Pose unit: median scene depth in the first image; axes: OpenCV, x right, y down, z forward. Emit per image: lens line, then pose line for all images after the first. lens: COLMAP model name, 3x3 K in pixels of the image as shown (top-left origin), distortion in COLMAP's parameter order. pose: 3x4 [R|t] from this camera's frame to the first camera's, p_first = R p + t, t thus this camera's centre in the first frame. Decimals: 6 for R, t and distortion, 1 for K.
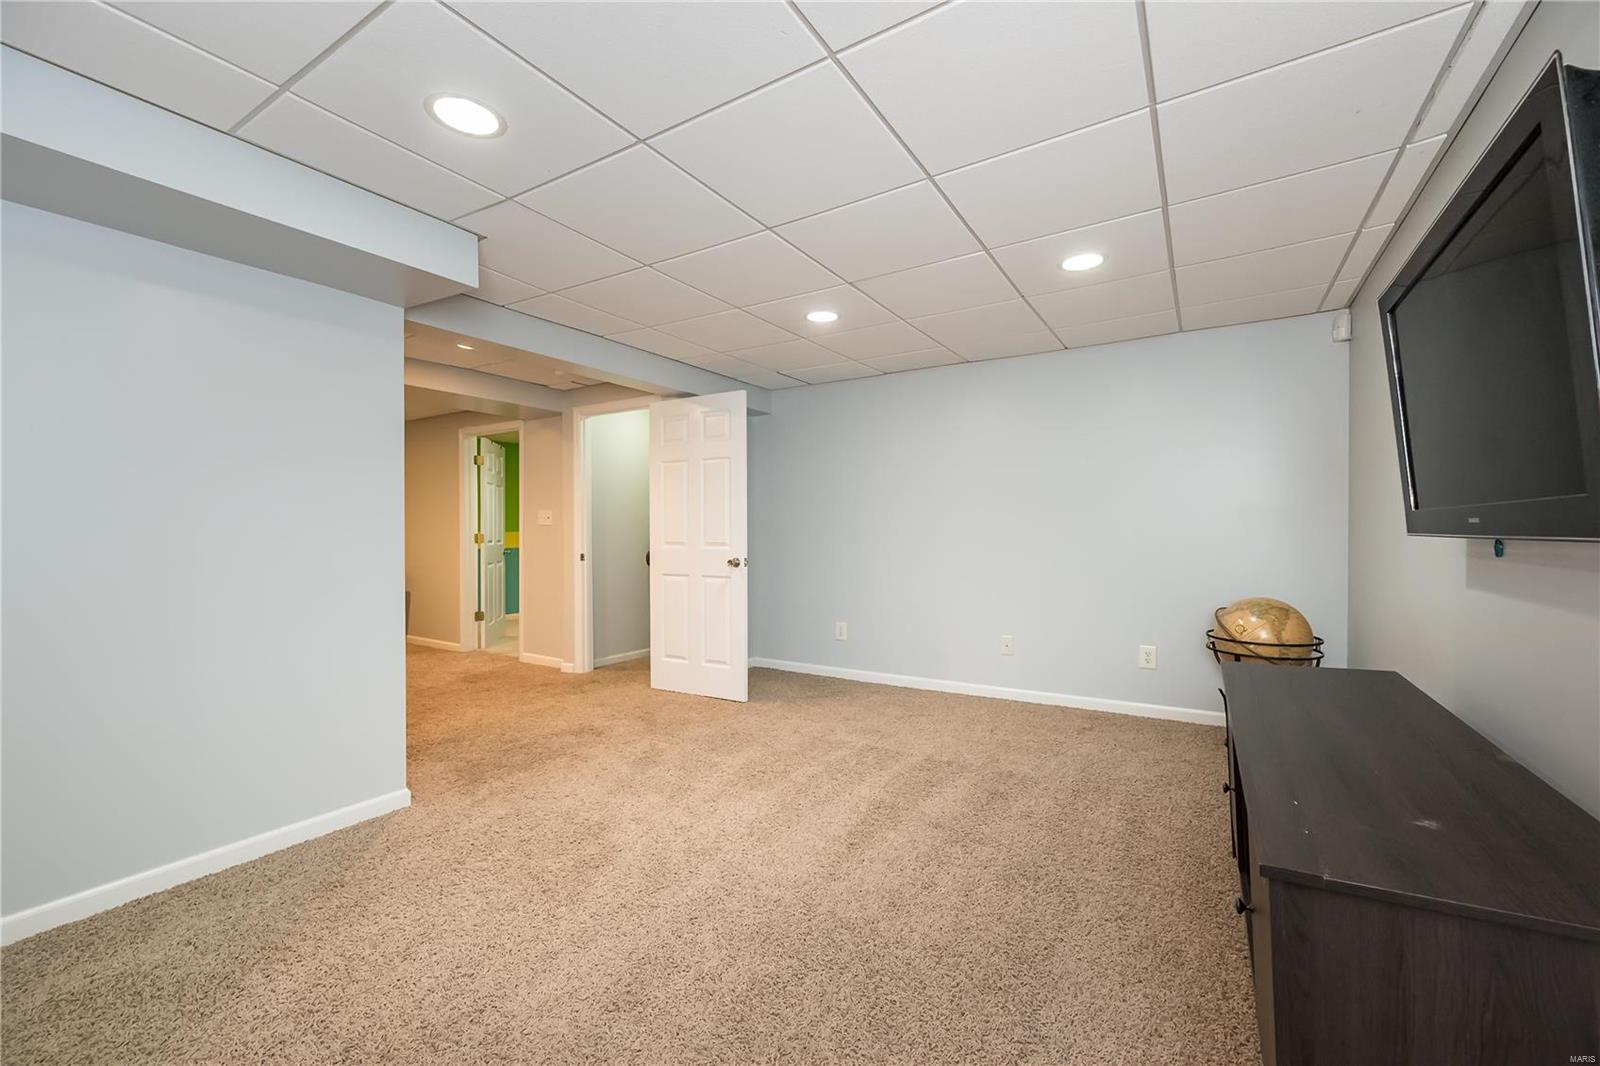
lens RADIAL K [[628.7, 0, 804.2], [0, 628.7, 530.2], [0, 0, 1]] dist [-0.002208, -0.000262]
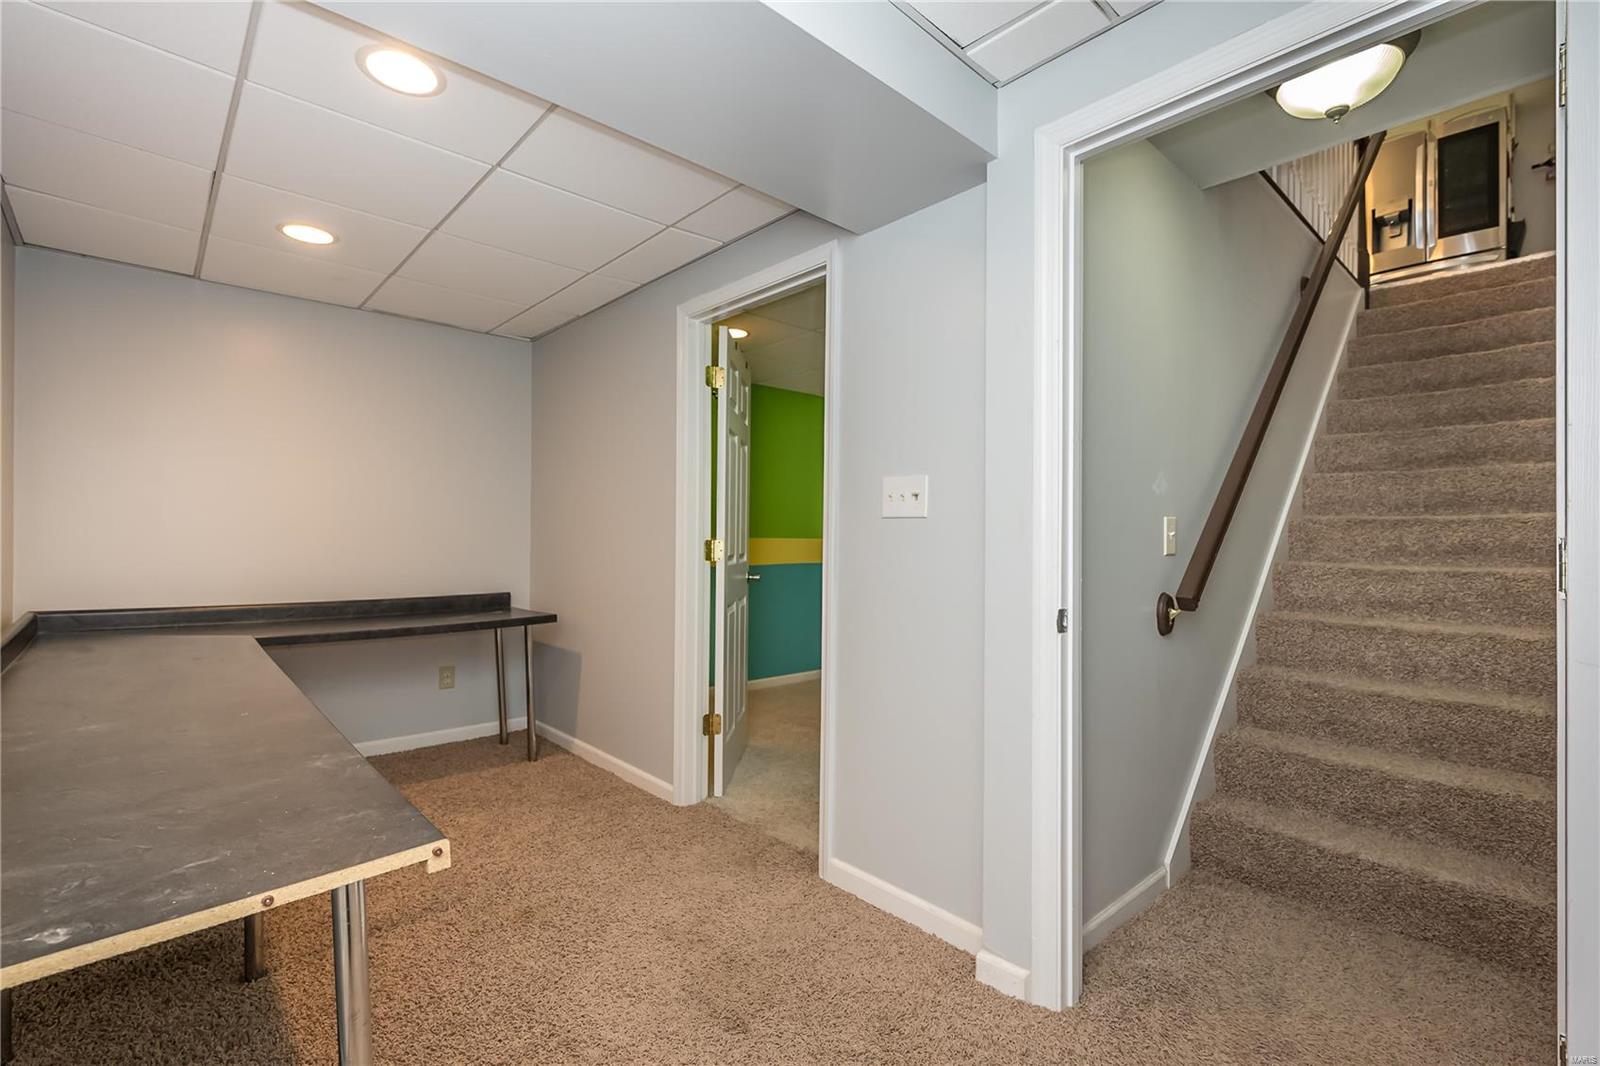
lens RADIAL K [[716.3, 0, 799.1], [0, 716.3, 535.7], [0, 0, 1]] dist [0.000396, 0.000045]
pose [[0.958633, 0.010864, -0.284437, -0.314056], [-0.012437, 0.999916, -0.003723, 0.004316], [0.284372, 0.007106, 0.958688, 0.528851]]
